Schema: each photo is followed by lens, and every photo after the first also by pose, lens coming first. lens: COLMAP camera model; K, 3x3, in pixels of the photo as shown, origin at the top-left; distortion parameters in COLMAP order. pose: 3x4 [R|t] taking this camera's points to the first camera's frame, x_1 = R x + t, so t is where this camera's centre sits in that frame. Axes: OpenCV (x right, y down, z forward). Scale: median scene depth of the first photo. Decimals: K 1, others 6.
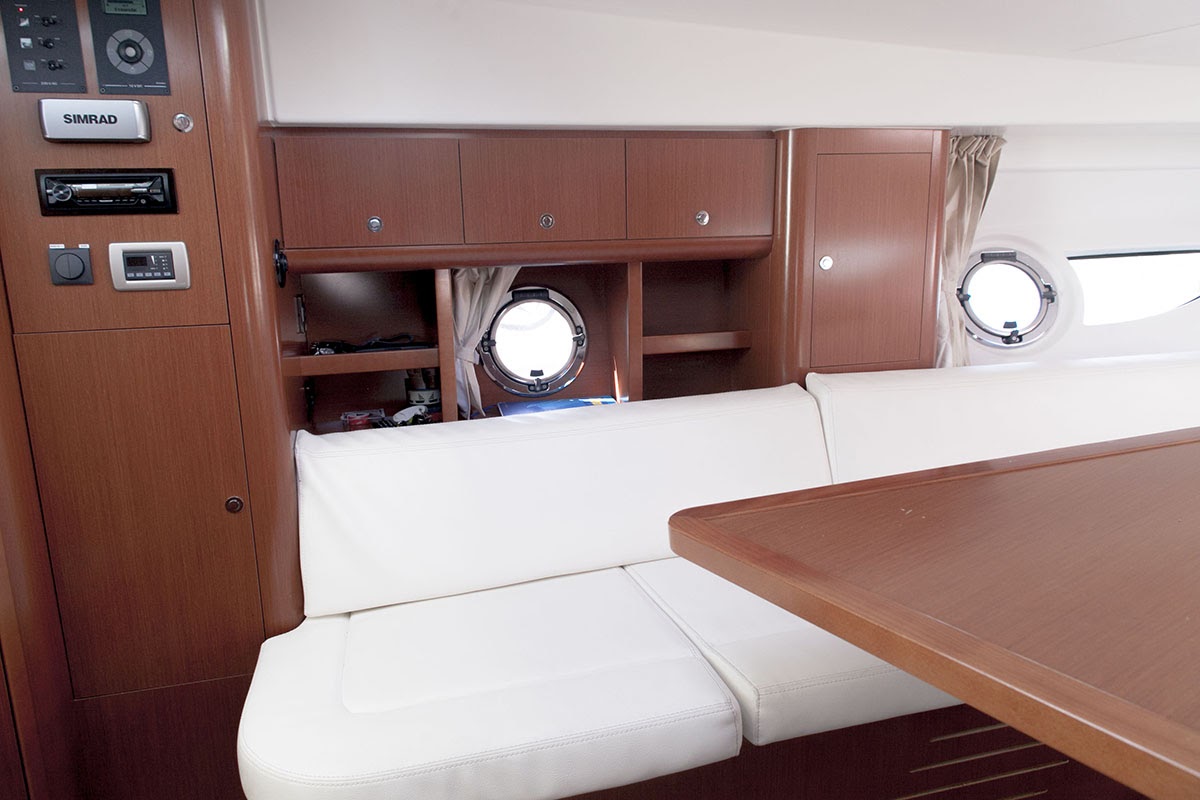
lens RADIAL K [[806.5, 0, 591.6], [0, 806.5, 400.2], [0, 0, 1]] dist [-0.000986, -0.002149]
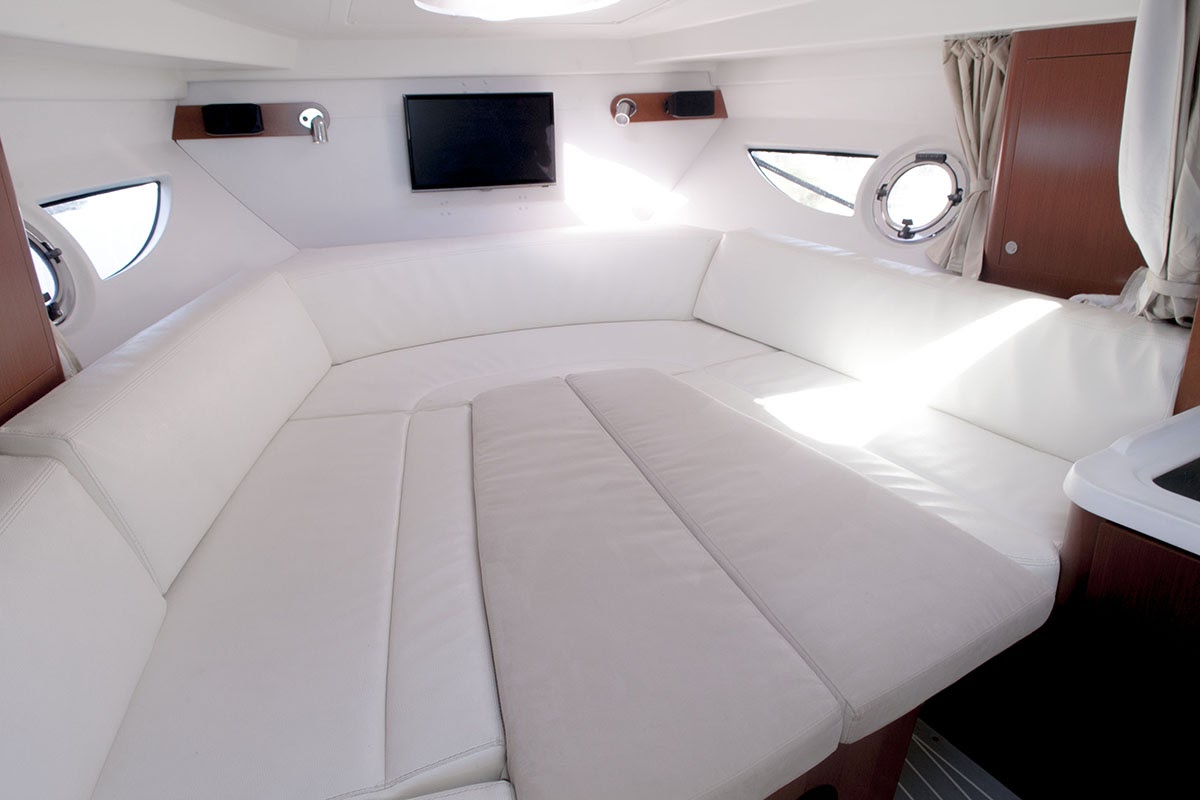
lens RADIAL K [[806.5, 0, 594.0], [0, 806.5, 397.6], [0, 0, 1]] dist [-0.000986, -0.002149]
pose [[0.010851, -0.320982, 0.947023, -0.312302], [0.234018, 0.921593, 0.309681, -0.145358], [-0.972172, 0.218260, 0.085115, 0.507049]]
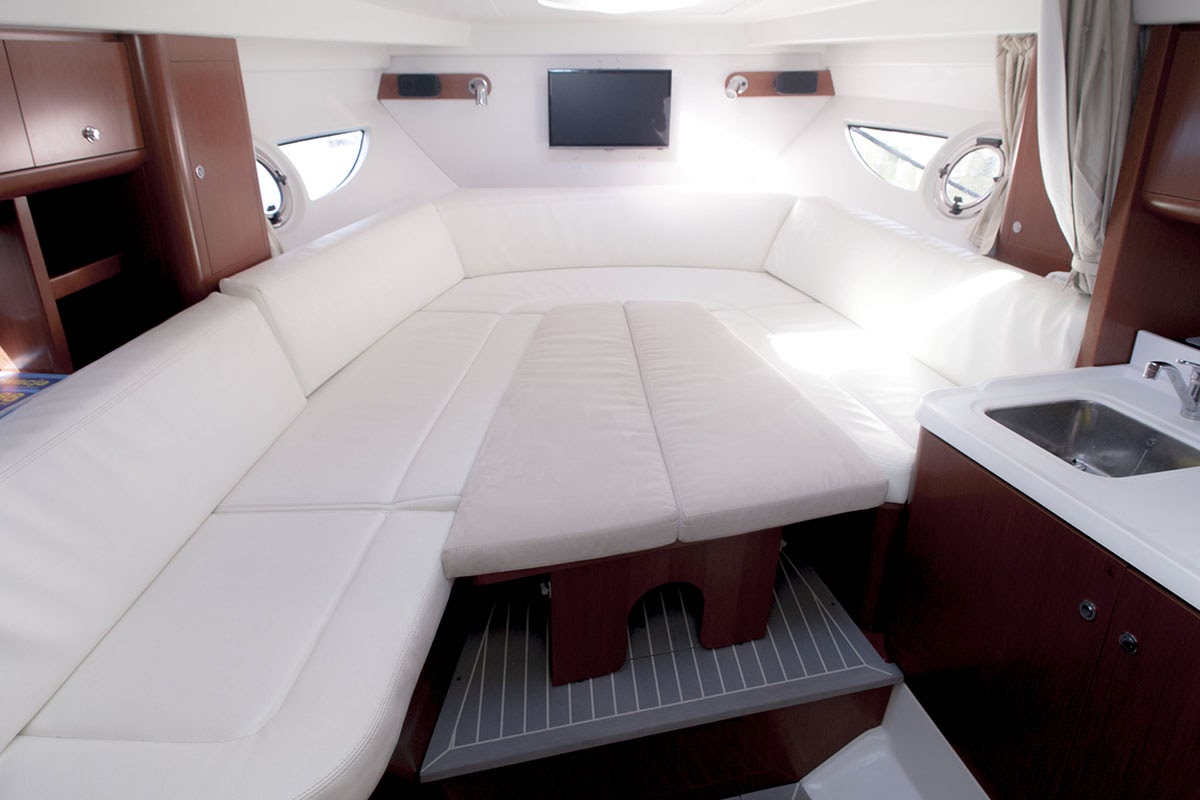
lens RADIAL K [[806.5, 0, 595.0], [0, 806.5, 399.9], [0, 0, 1]] dist [-0.000986, -0.002149]
pose [[0.293695, -0.349759, 0.889614, -0.591893], [0.195183, 0.932991, 0.302376, -0.113905], [-0.935760, 0.084831, 0.342281, 0.205614]]
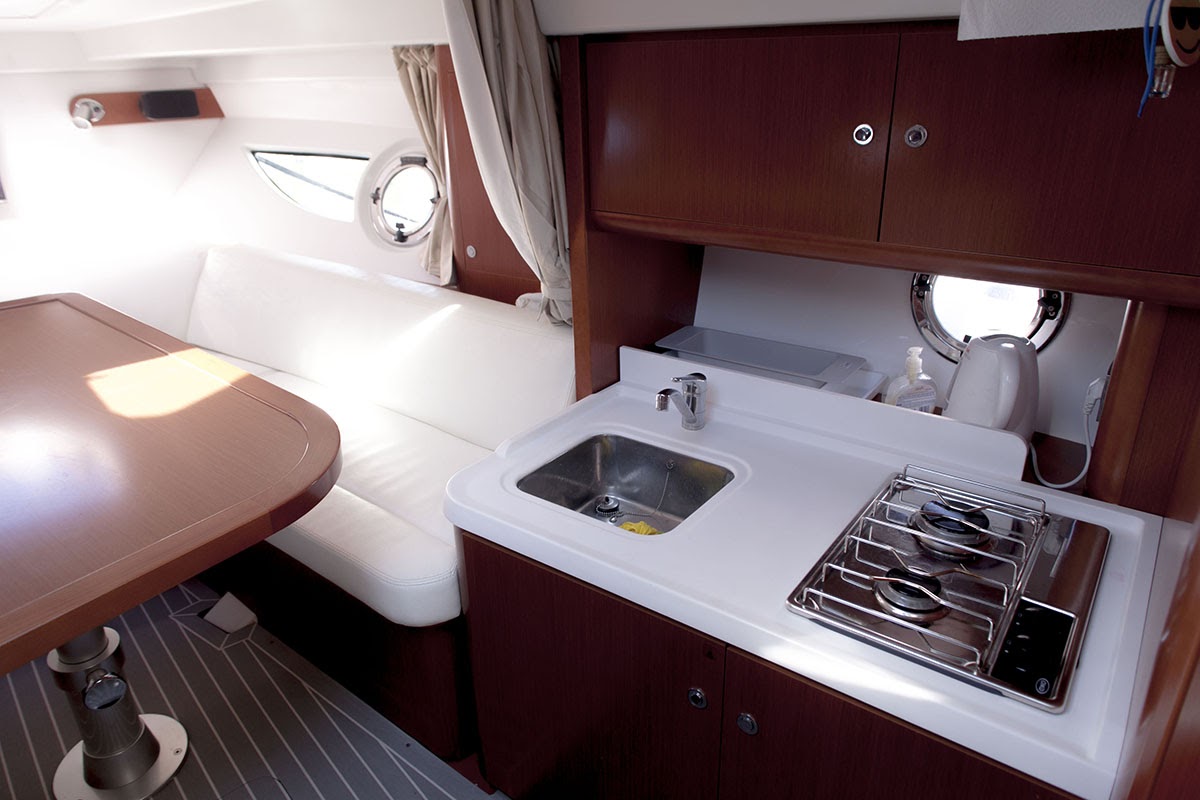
lens RADIAL K [[806.5, 0, 598.6], [0, 806.5, 397.6], [0, 0, 1]] dist [-0.000986, -0.002149]
pose [[-0.375678, -0.328766, 0.866475, -0.337228], [0.221236, 0.876114, 0.428345, -0.131113], [-0.899956, 0.352615, -0.256402, 0.204999]]
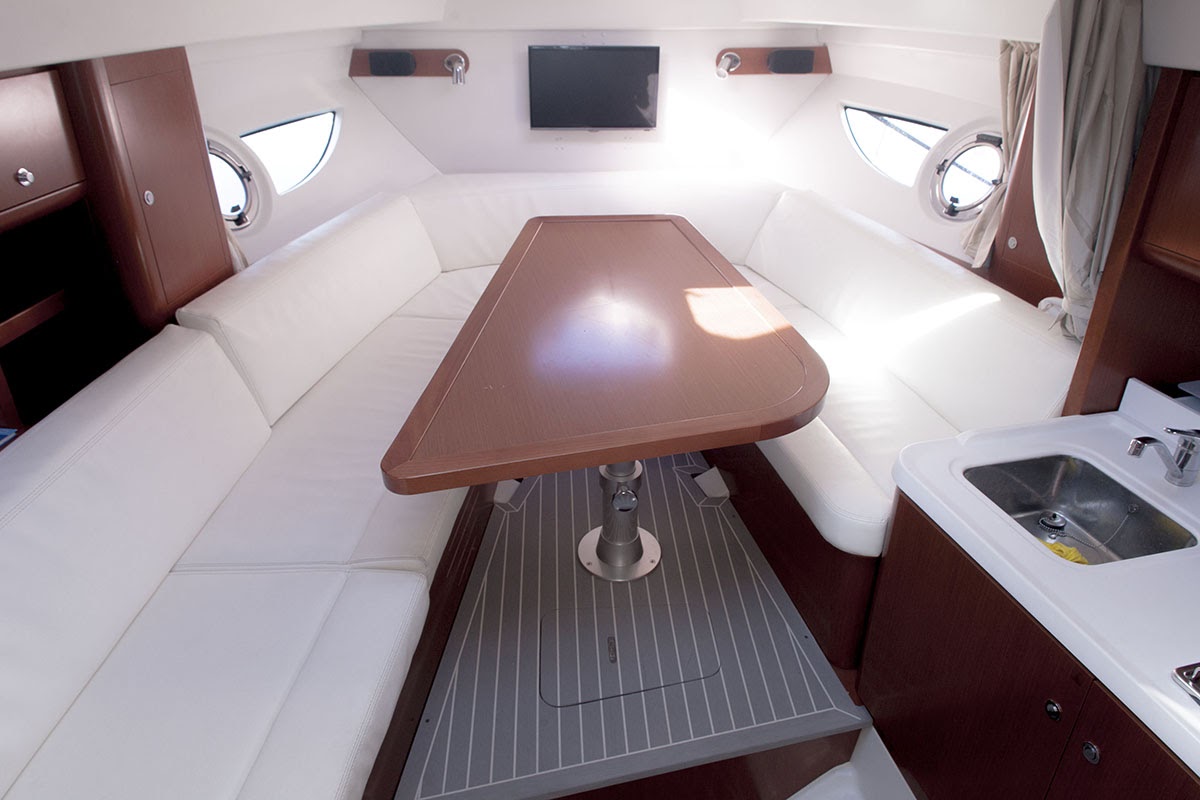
lens RADIAL K [[806.5, 0, 593.7], [0, 806.5, 398.2], [0, 0, 1]] dist [-0.000986, -0.002149]
pose [[0.296878, -0.425018, 0.855116, -0.496931], [0.191641, 0.903788, 0.382676, -0.226768], [-0.935487, 0.050267, 0.349766, 0.172385]]
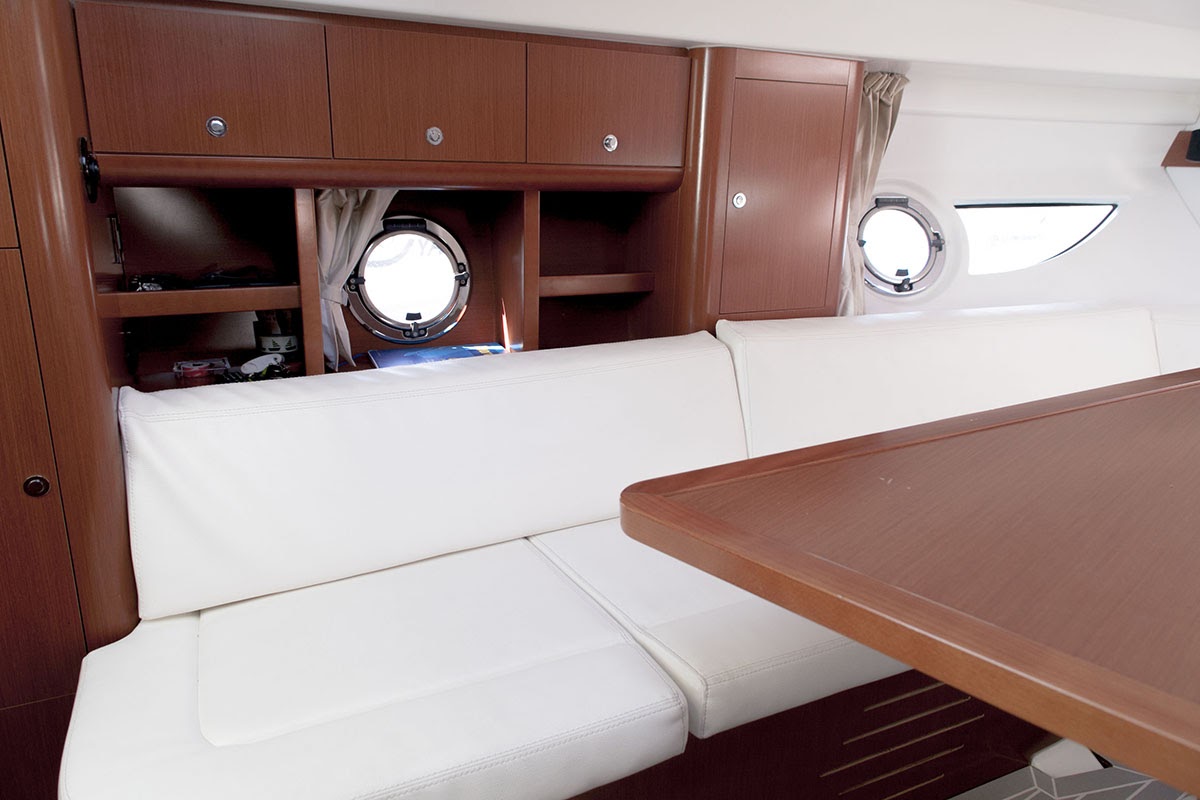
lens RADIAL K [[806.5, 0, 592.5], [0, 806.5, 399.1], [0, 0, 1]] dist [-0.000986, -0.002149]
pose [[0.979569, -0.009373, 0.200891, -0.062449], [-0.004847, 0.997523, 0.070179, -0.007616], [-0.201051, -0.069719, 0.977097, 0.119994]]
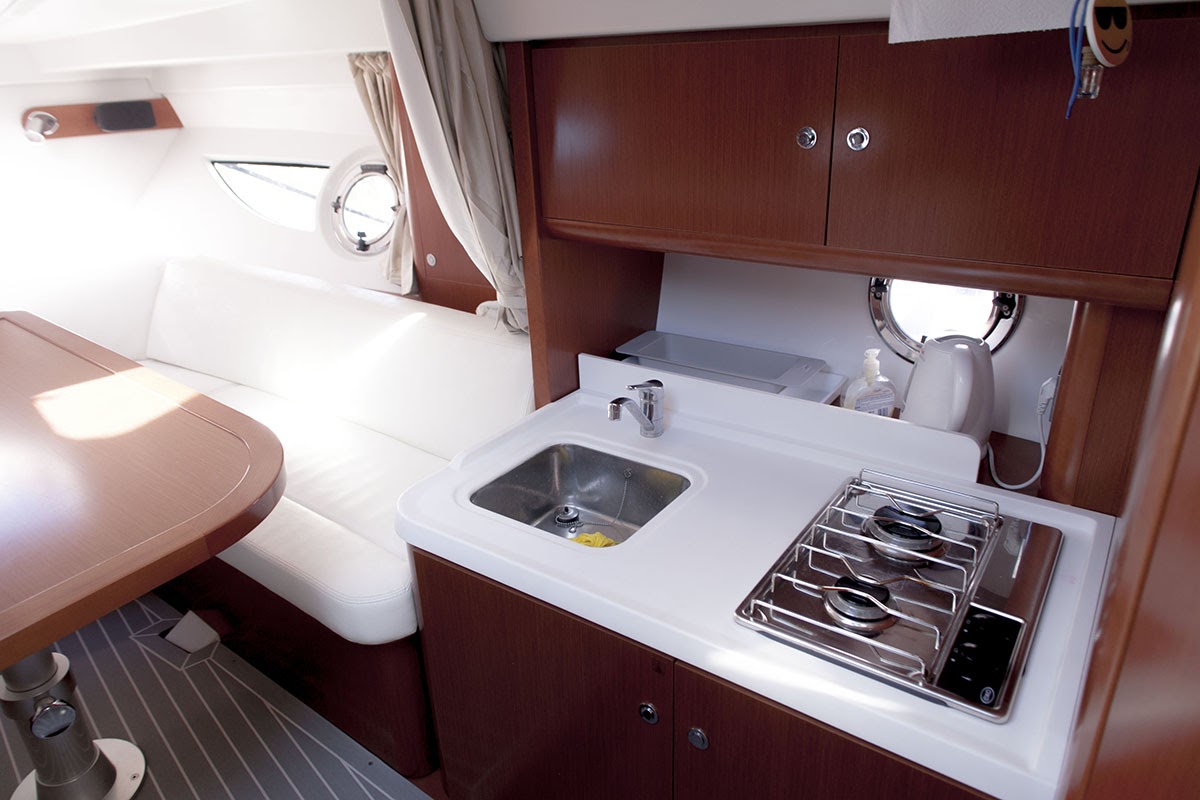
lens RADIAL K [[806.5, 0, 598.9], [0, 806.5, 397.8], [0, 0, 1]] dist [-0.000986, -0.002149]
pose [[-0.395048, -0.320401, 0.860976, -0.339325], [0.234562, 0.870964, 0.431743, -0.127213], [-0.888211, 0.372511, -0.268919, 0.167862]]
